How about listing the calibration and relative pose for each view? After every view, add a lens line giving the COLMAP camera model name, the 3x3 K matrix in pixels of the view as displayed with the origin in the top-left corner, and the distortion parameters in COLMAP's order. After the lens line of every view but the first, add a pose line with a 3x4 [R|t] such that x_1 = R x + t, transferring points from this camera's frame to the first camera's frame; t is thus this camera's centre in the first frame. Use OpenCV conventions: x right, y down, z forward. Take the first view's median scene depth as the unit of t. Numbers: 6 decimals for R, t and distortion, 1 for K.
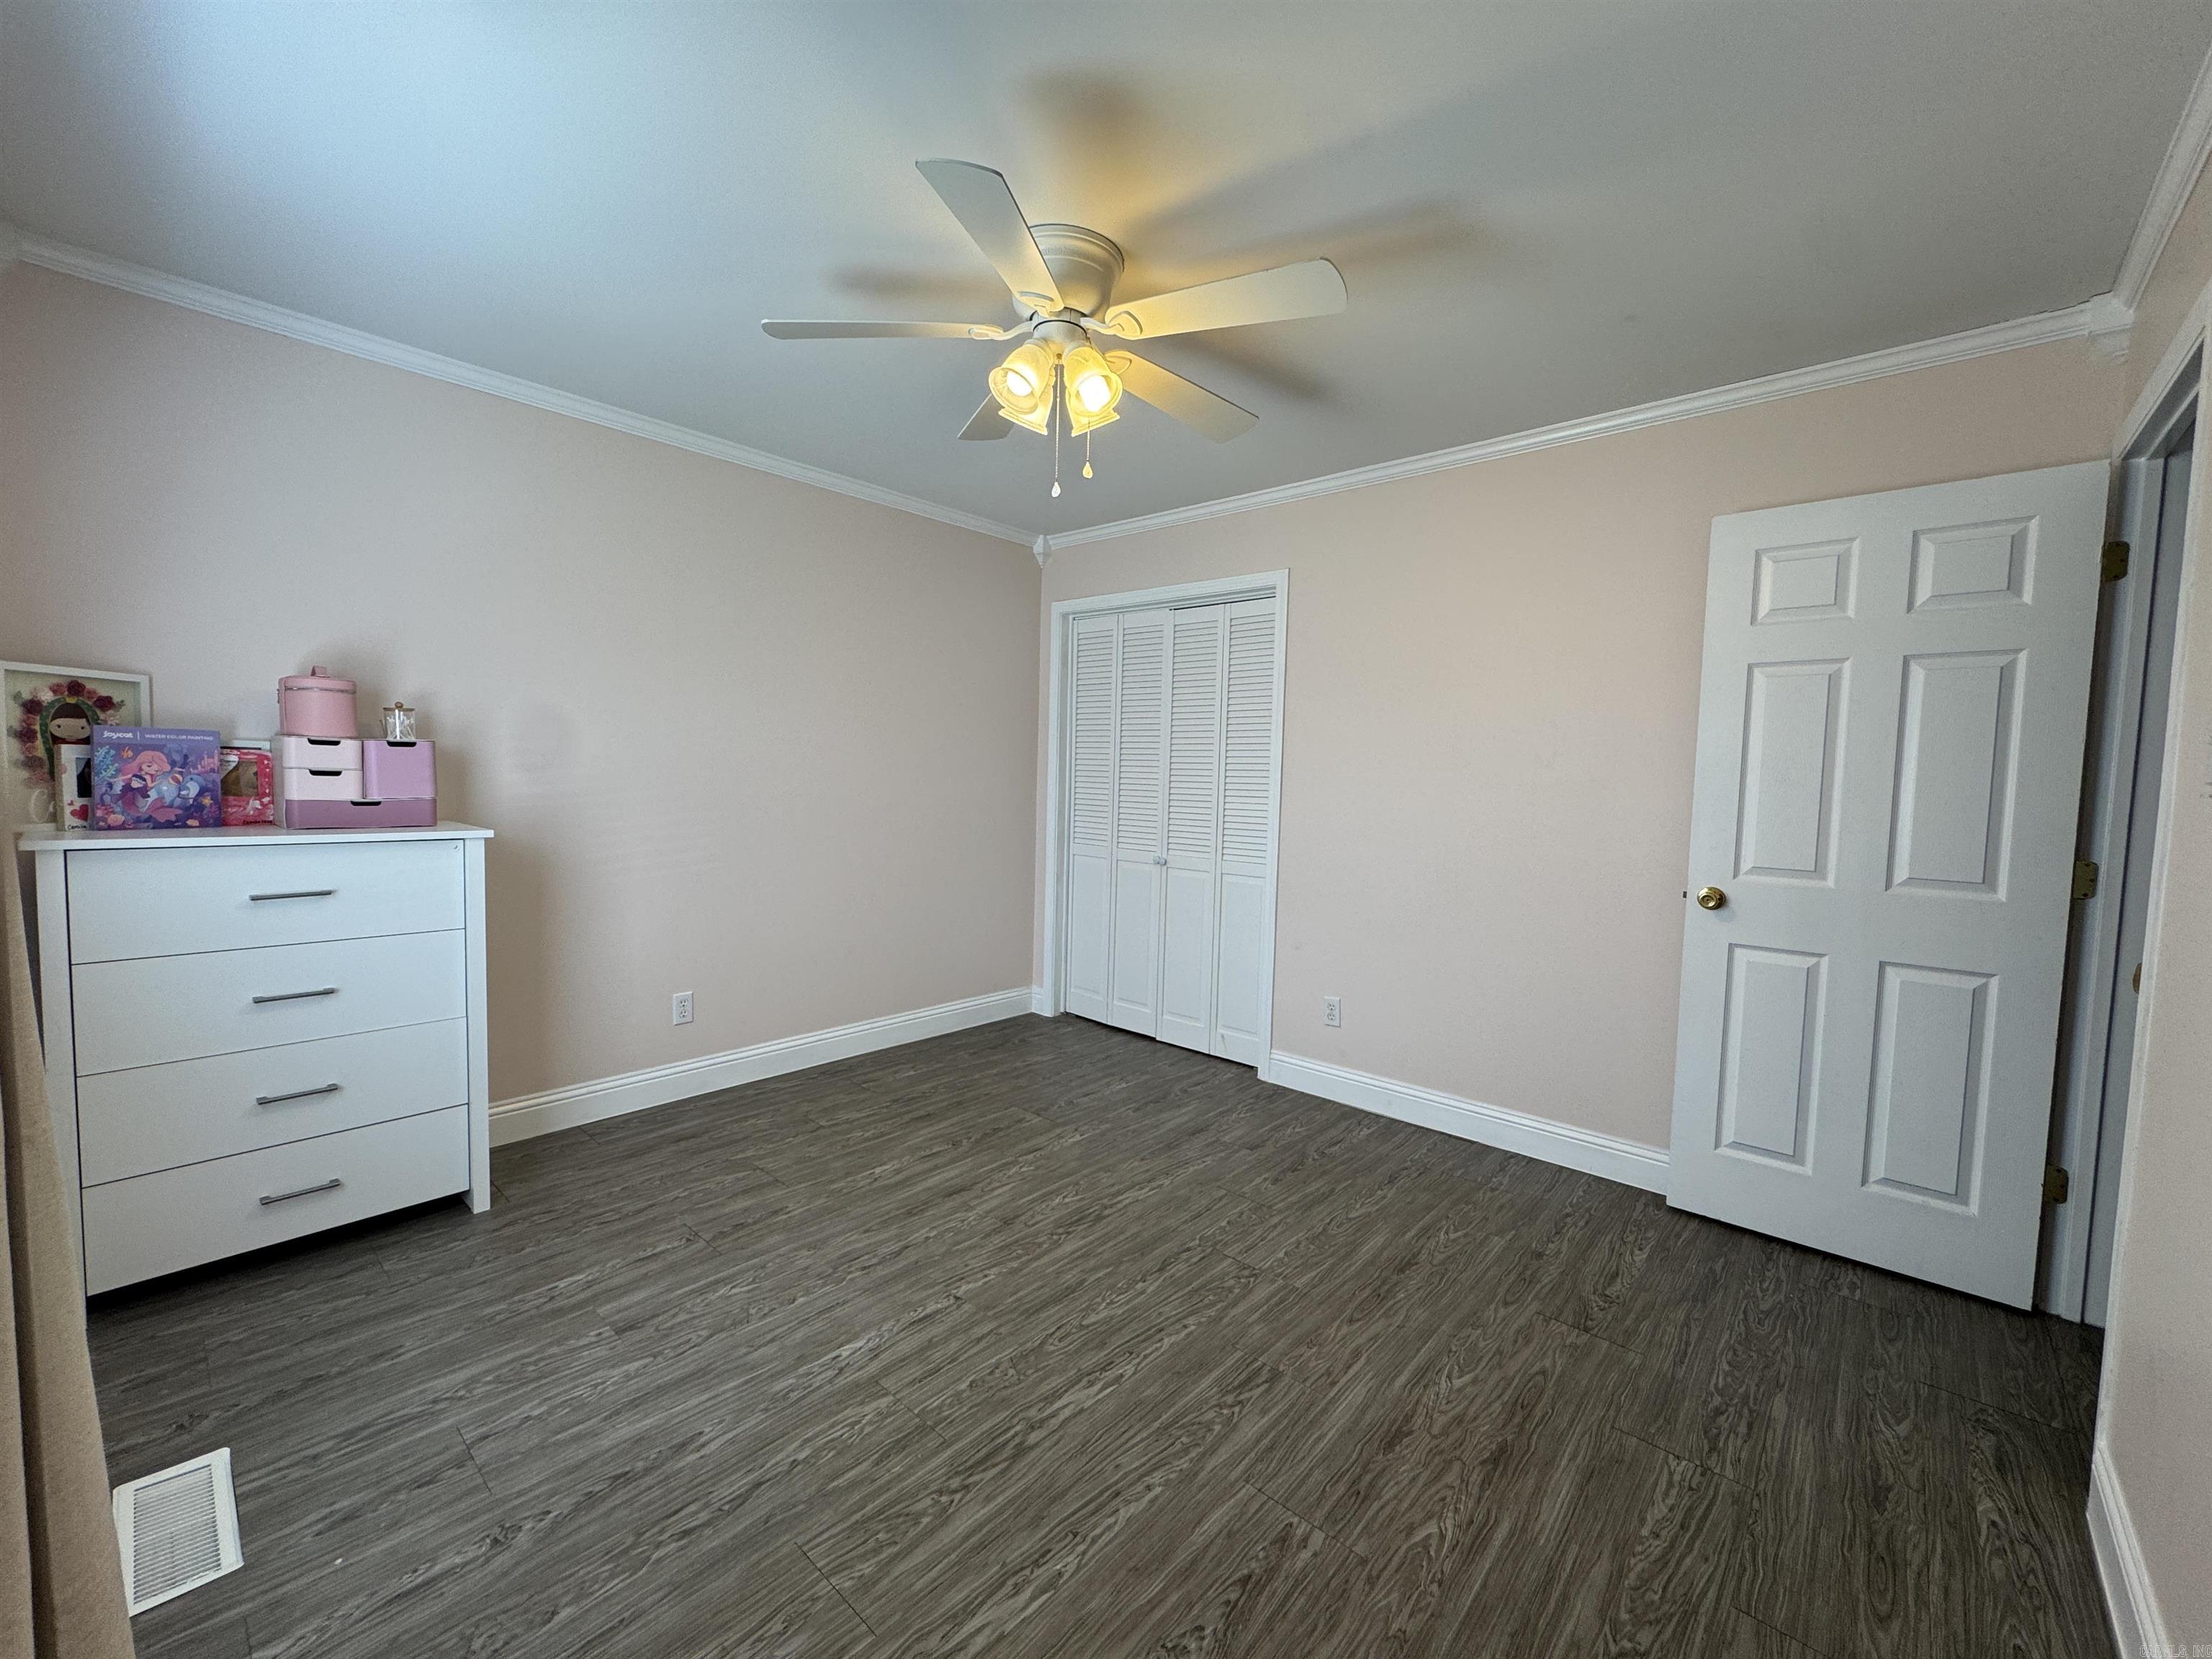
lens RADIAL K [[883.8, 0, 1109.1], [0, 883.8, 831.4], [0, 0, 1]] dist [-0.005350, 0.000808]
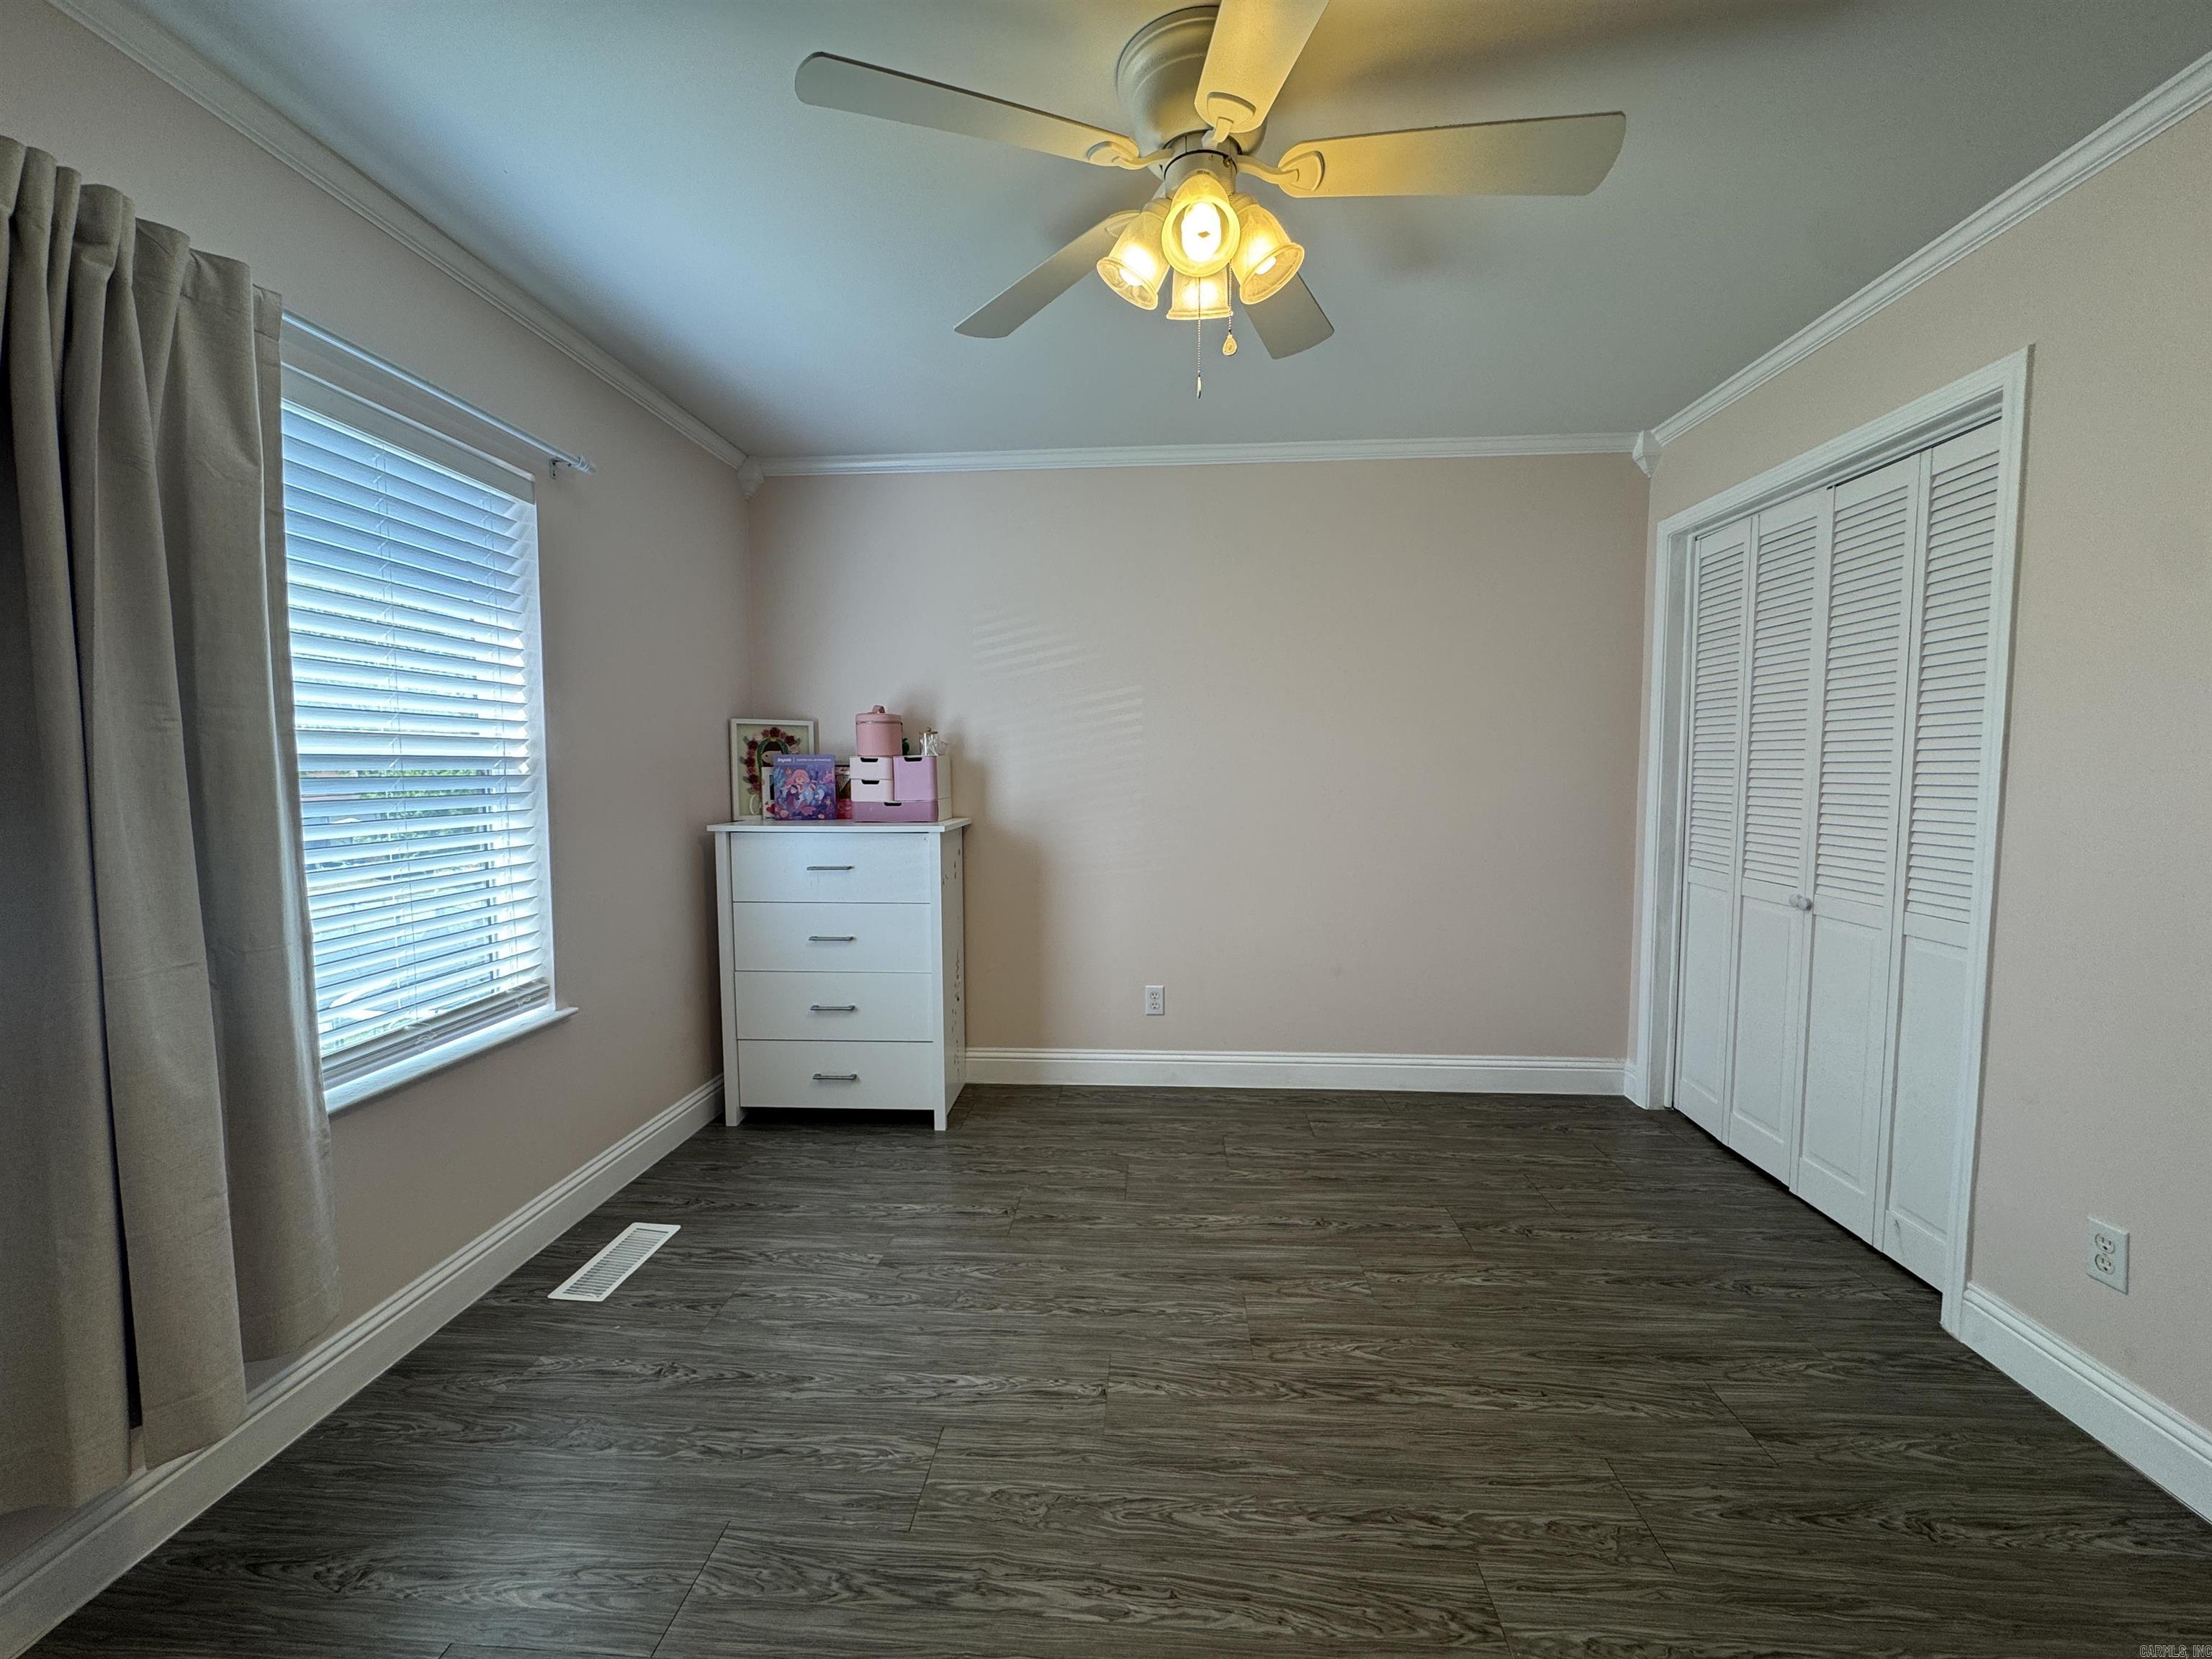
lens RADIAL K [[883.8, 0, 1101.3], [0, 883.8, 831.4], [0, 0, 1]] dist [-0.005350, 0.000808]
pose [[0.612655, 0.028593, -0.789833, 0.400424], [-0.029942, 0.999468, 0.012957, -0.016000], [0.789783, 0.015711, 0.613185, 0.396540]]
